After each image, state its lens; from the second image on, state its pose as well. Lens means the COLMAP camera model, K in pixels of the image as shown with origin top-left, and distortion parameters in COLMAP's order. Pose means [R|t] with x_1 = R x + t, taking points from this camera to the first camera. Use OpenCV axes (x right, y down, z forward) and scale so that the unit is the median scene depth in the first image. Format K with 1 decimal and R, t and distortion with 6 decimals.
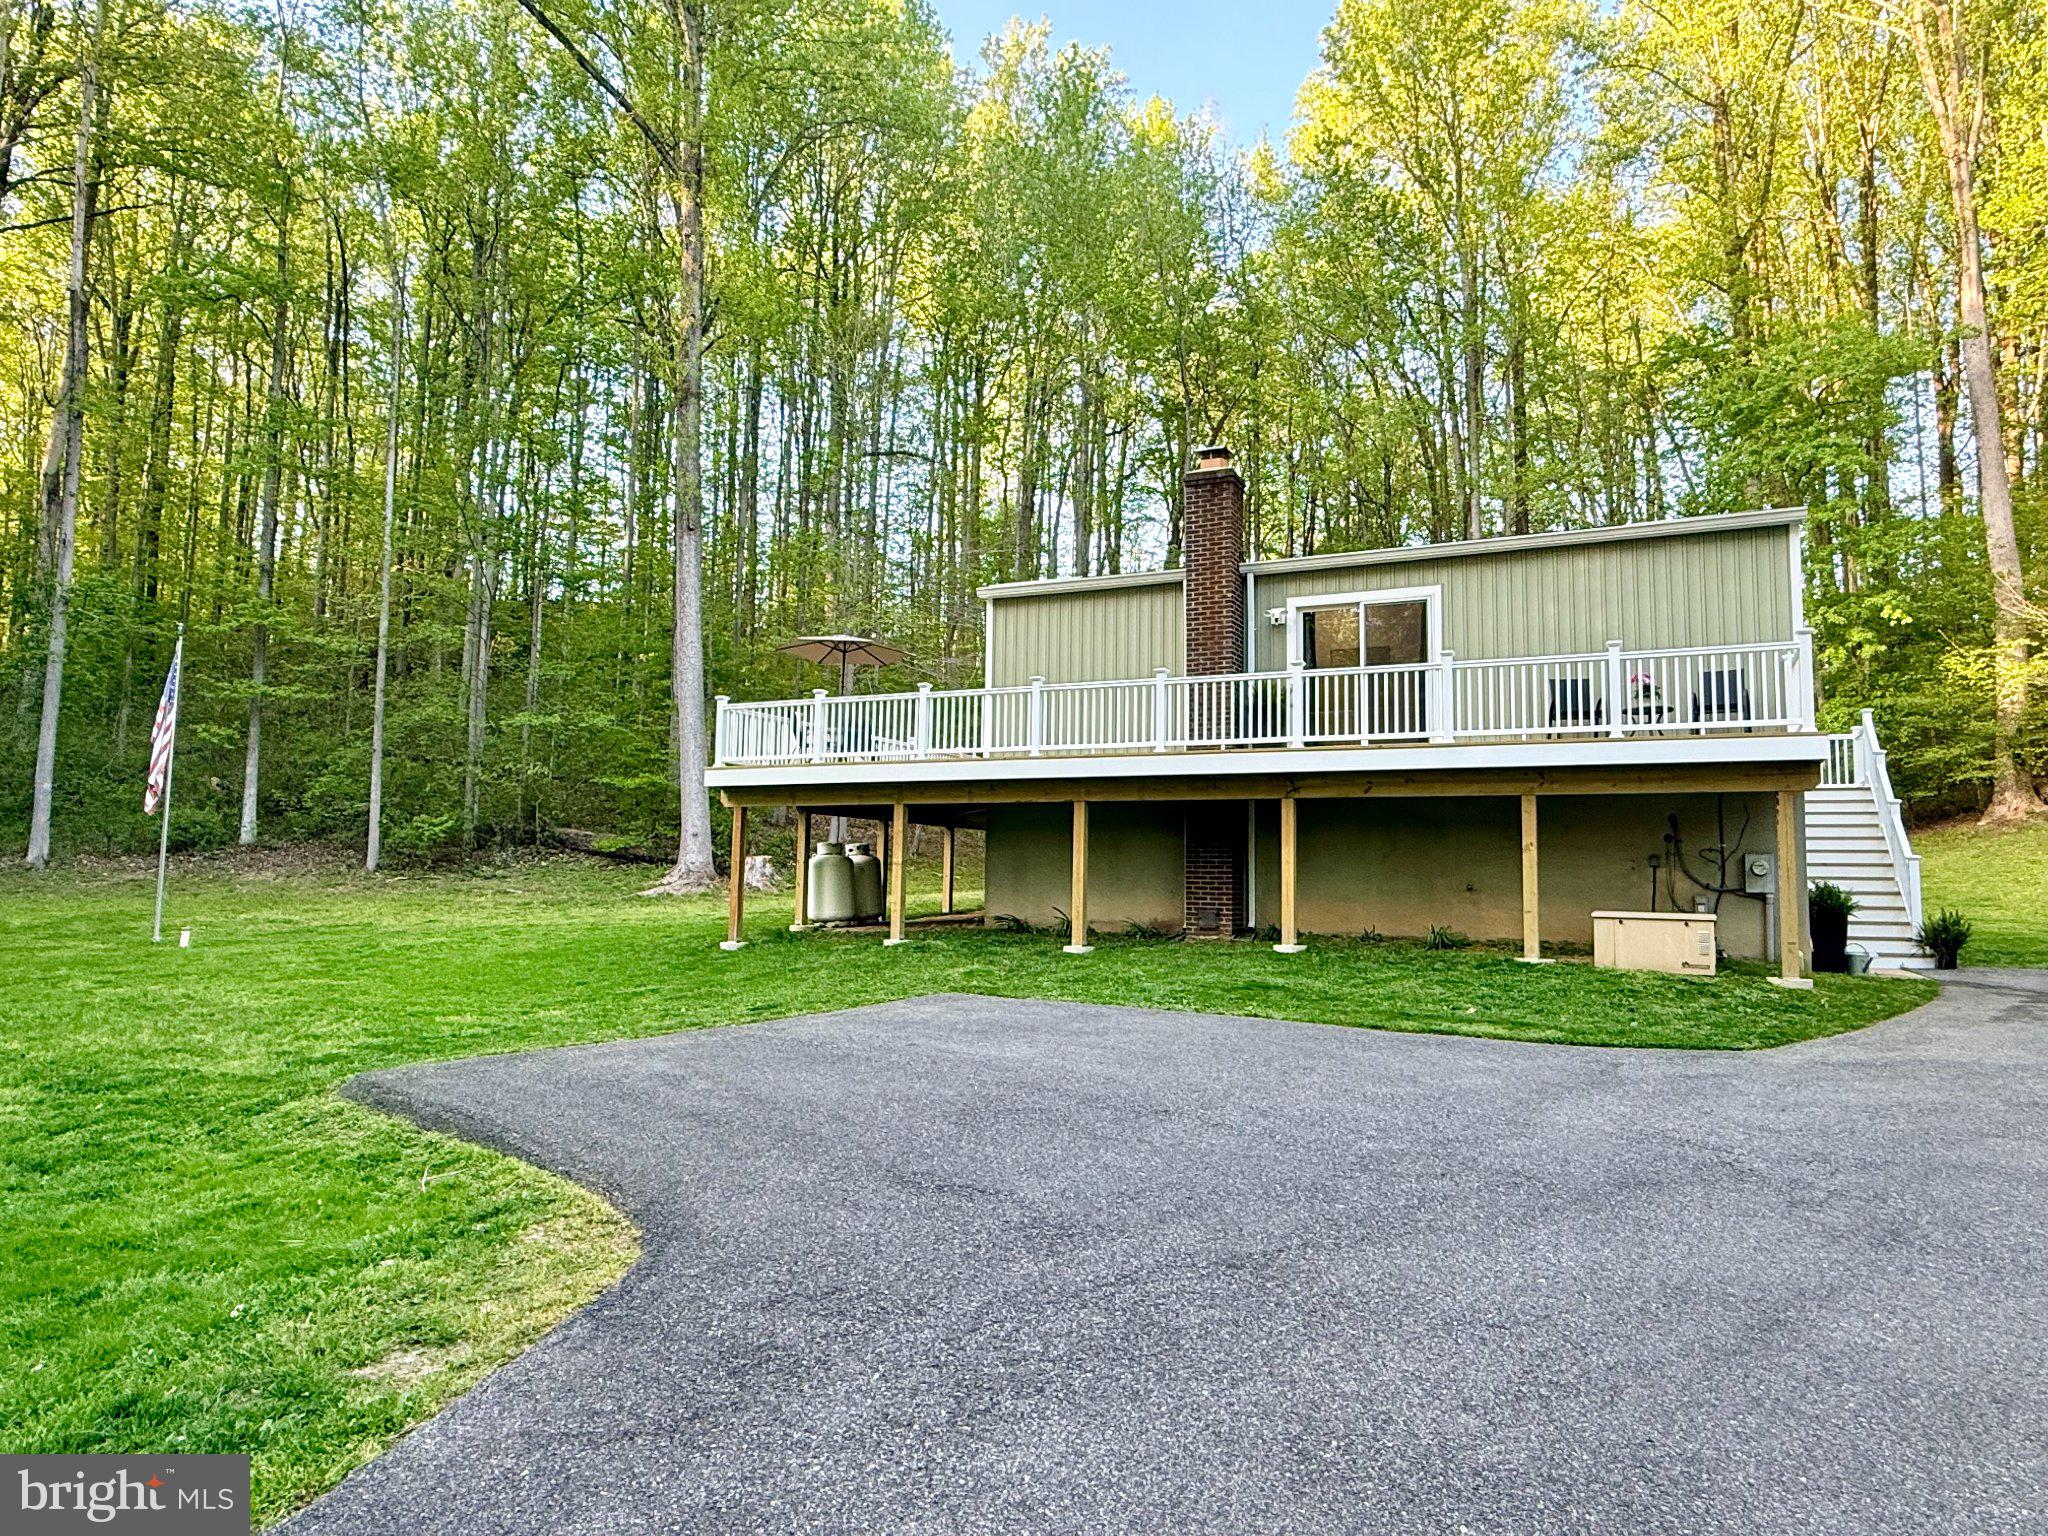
lens RADIAL K [[1274.6, 0, 1023.0], [0, 1274.6, 753.9], [0, 0, 1]] dist [0.000826, -0.000476]
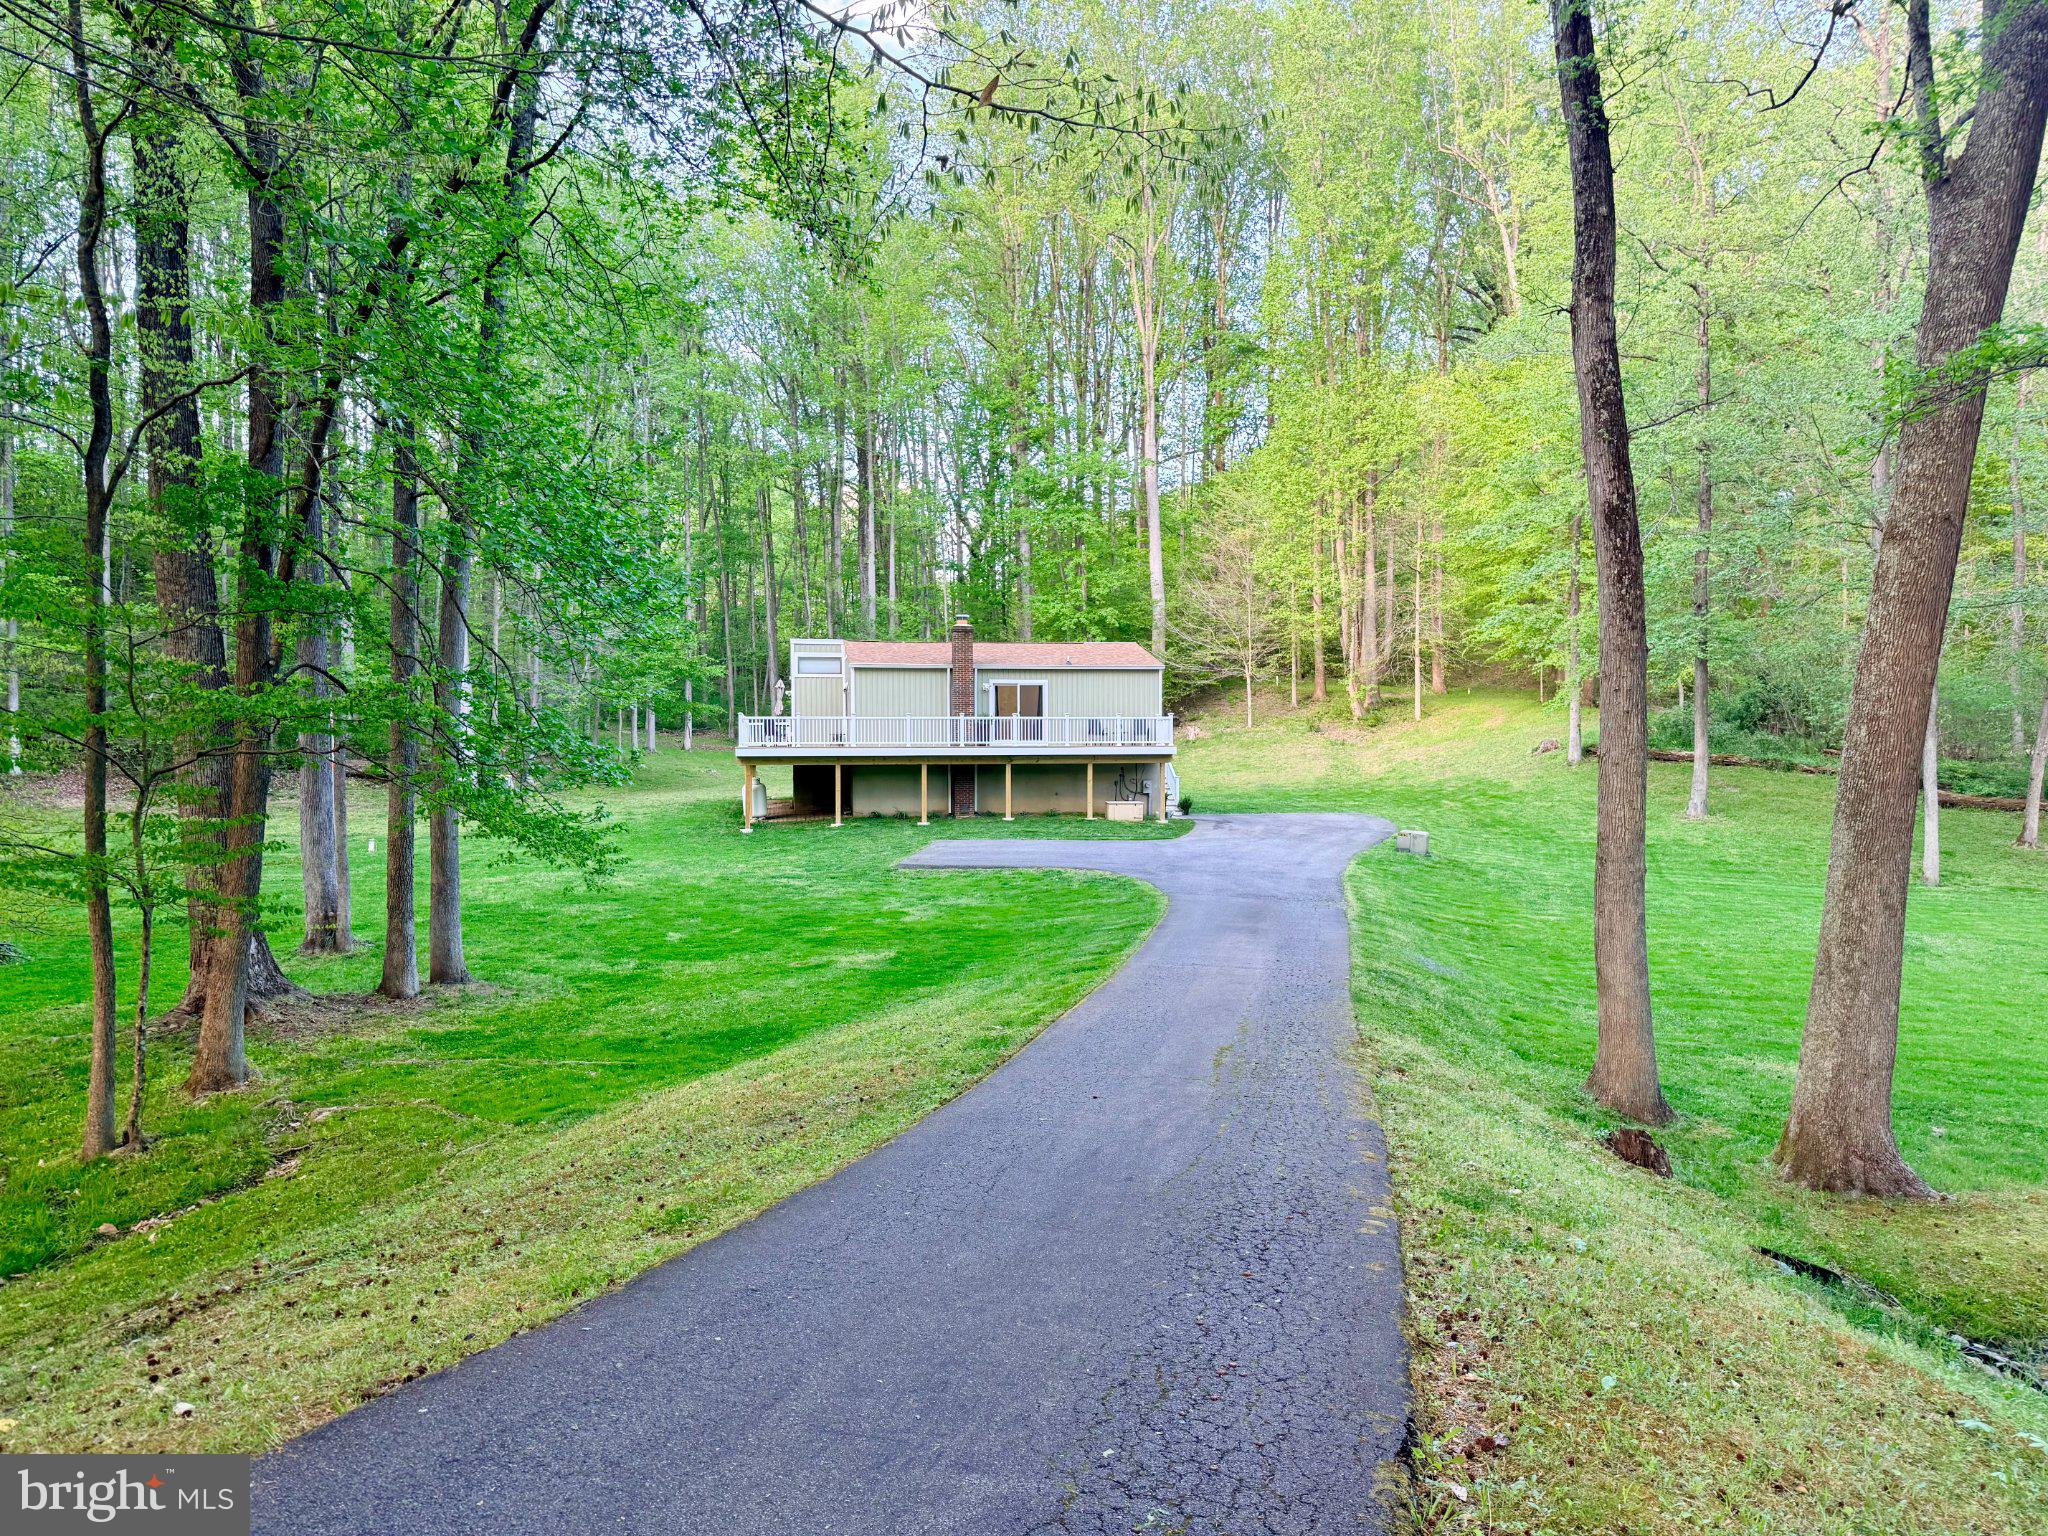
lens RADIAL K [[1448.9, 0, 1023.2], [0, 1448.9, 754.8], [0, 0, 1]] dist [0.033109, -0.026570]
pose [[0.806953, -0.021355, 0.590230, -1.530253], [-0.041981, 0.994744, 0.093386, -0.263688], [-0.589122, -0.100137, 0.801815, -1.430213]]
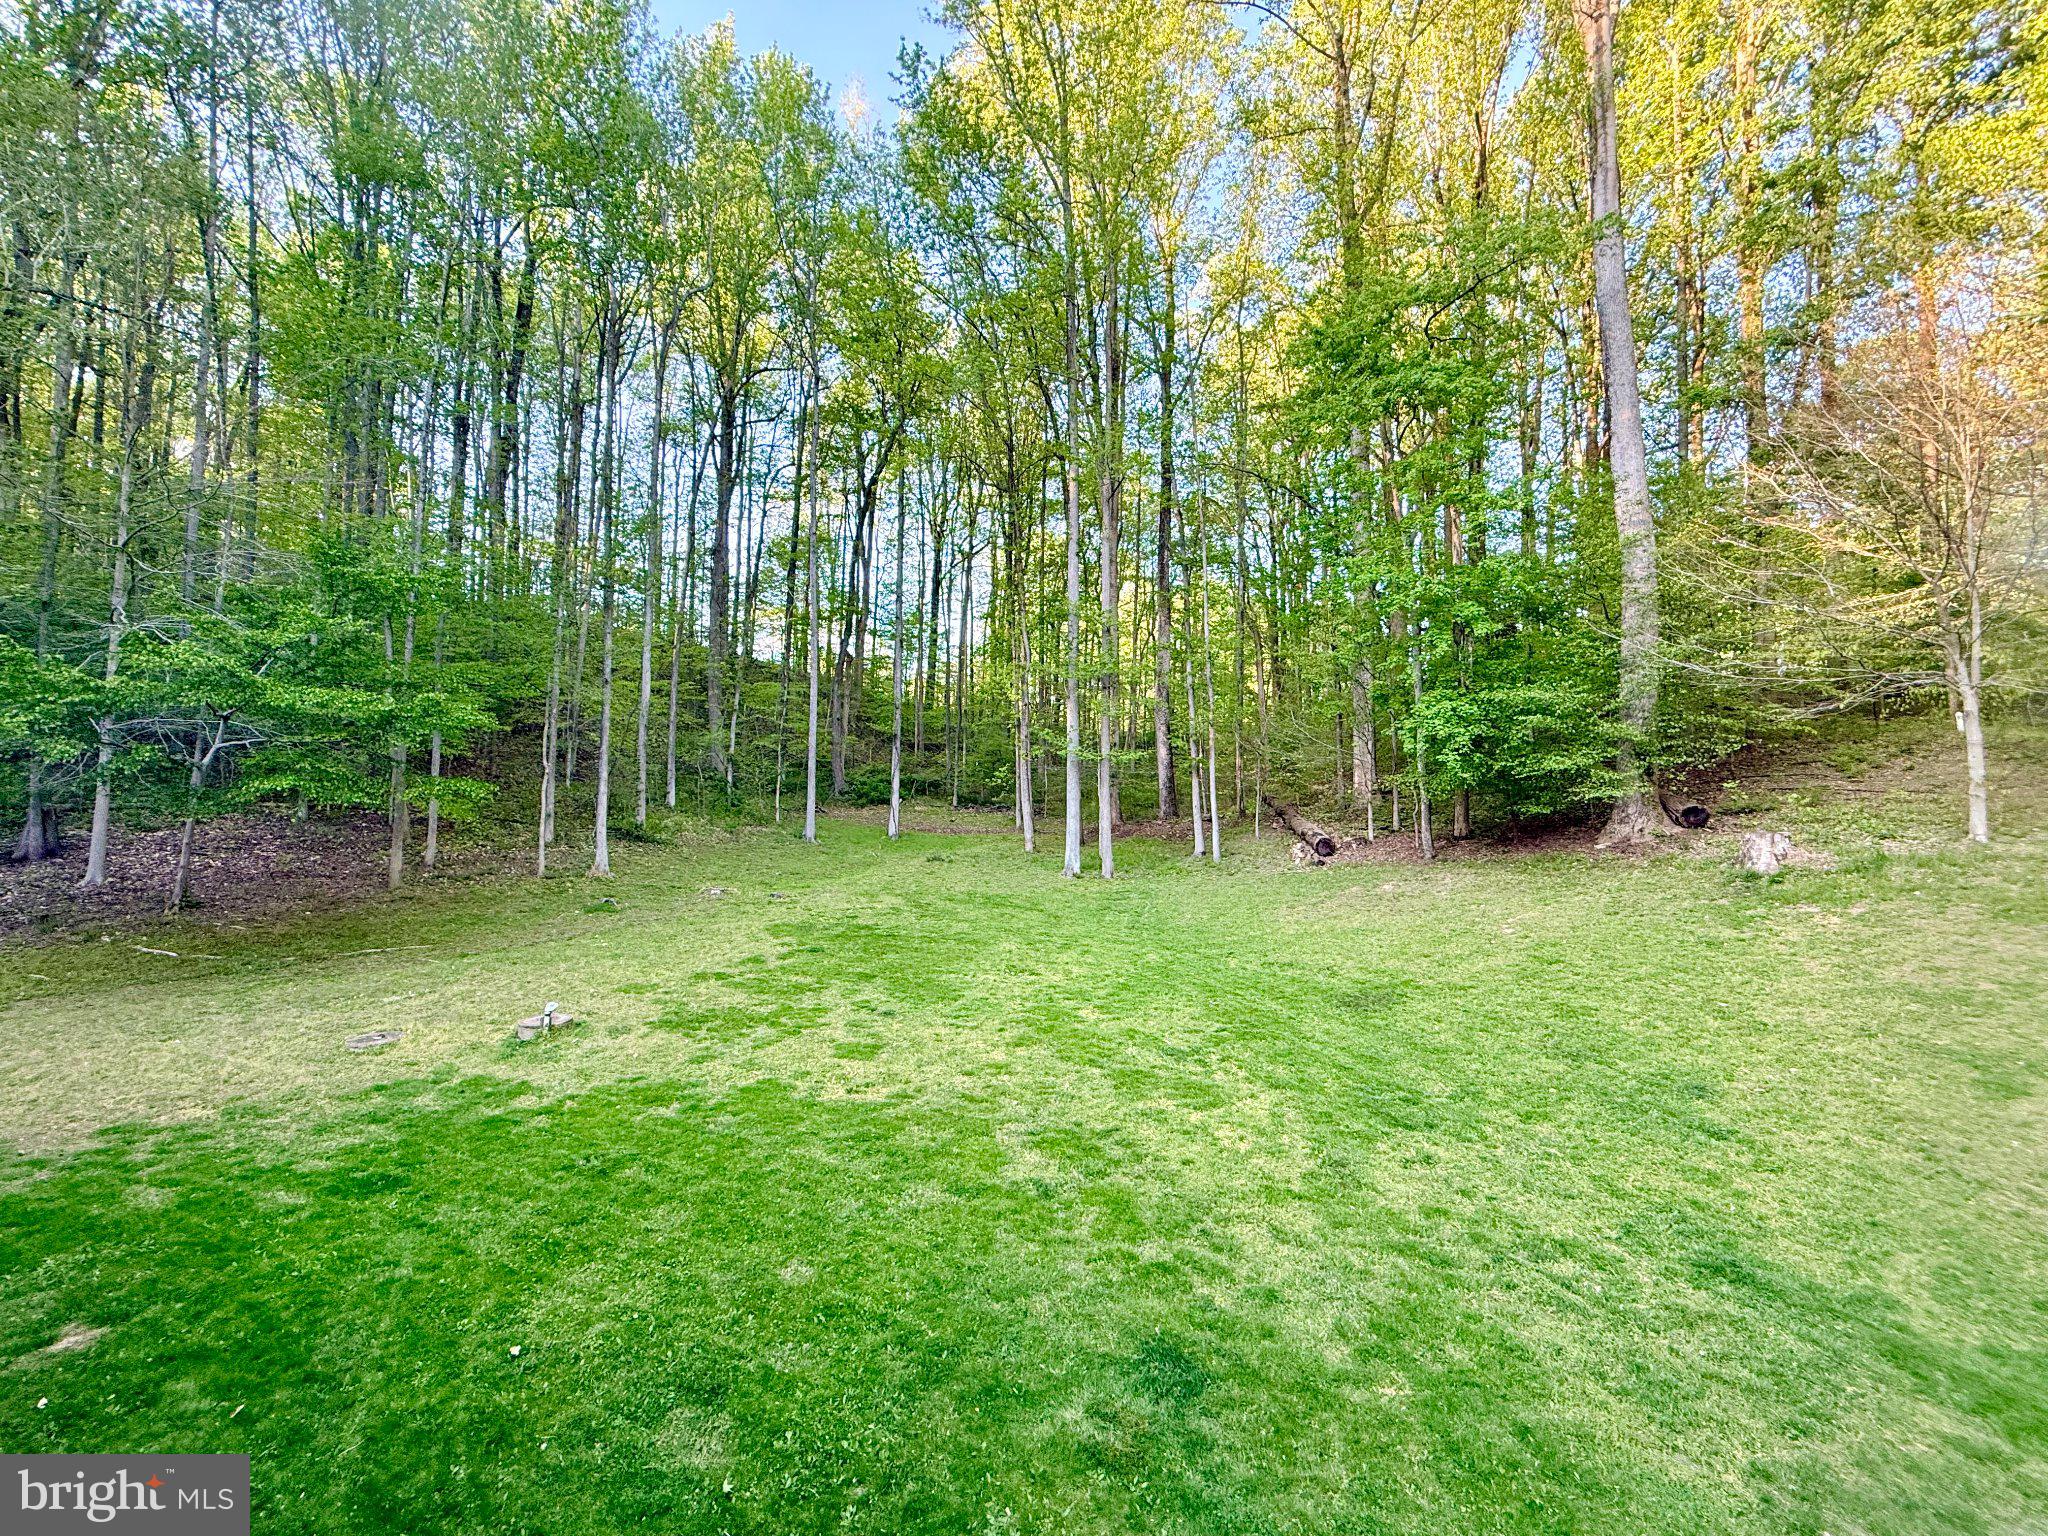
lens RADIAL K [[823.1, 0, 1027.6], [0, 823.1, 764.4], [0, 0, 1]] dist [-0.002840, -0.000093]
pose [[0.991876, -0.003079, 0.127172, 0.725540], [-0.005300, 0.997839, 0.065498, -0.070577], [-0.127099, -0.065640, 0.989716, 1.201451]]
